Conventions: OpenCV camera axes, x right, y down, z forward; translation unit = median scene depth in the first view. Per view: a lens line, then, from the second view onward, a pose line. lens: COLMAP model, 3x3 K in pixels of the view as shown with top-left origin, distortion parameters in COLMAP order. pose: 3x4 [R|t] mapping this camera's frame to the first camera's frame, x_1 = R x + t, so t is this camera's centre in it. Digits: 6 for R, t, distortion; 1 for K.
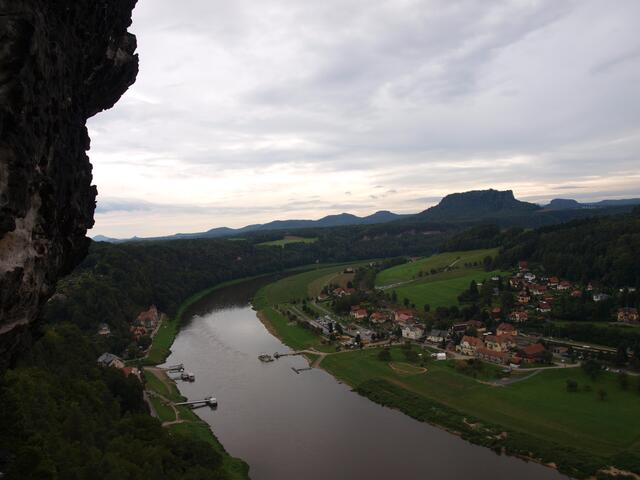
lens RADIAL K [[527.7, 0, 319.0], [0, 527.7, 239.2], [0, 0, 1]] dist [-0.061966, -0.000106]
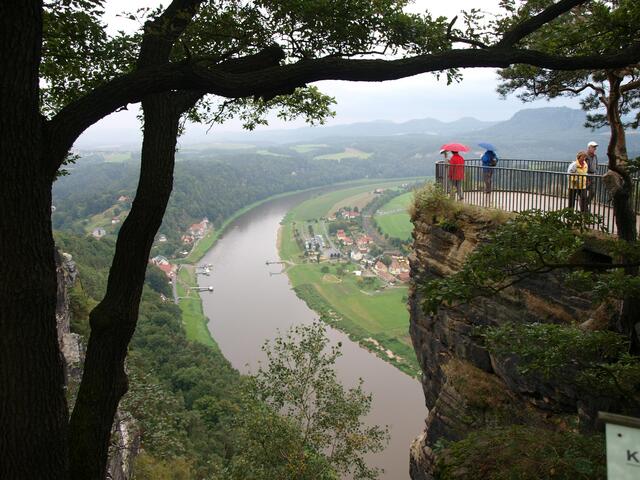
lens RADIAL K [[527.7, 0, 320.7], [0, 527.7, 240.9], [0, 0, 1]] dist [-0.061966, -0.000106]
pose [[0.984052, 0.072223, -0.162558, 0.135674], [-0.038586, 0.978773, 0.201281, -0.067255], [0.173645, -0.191798, 0.965951, -0.190944]]
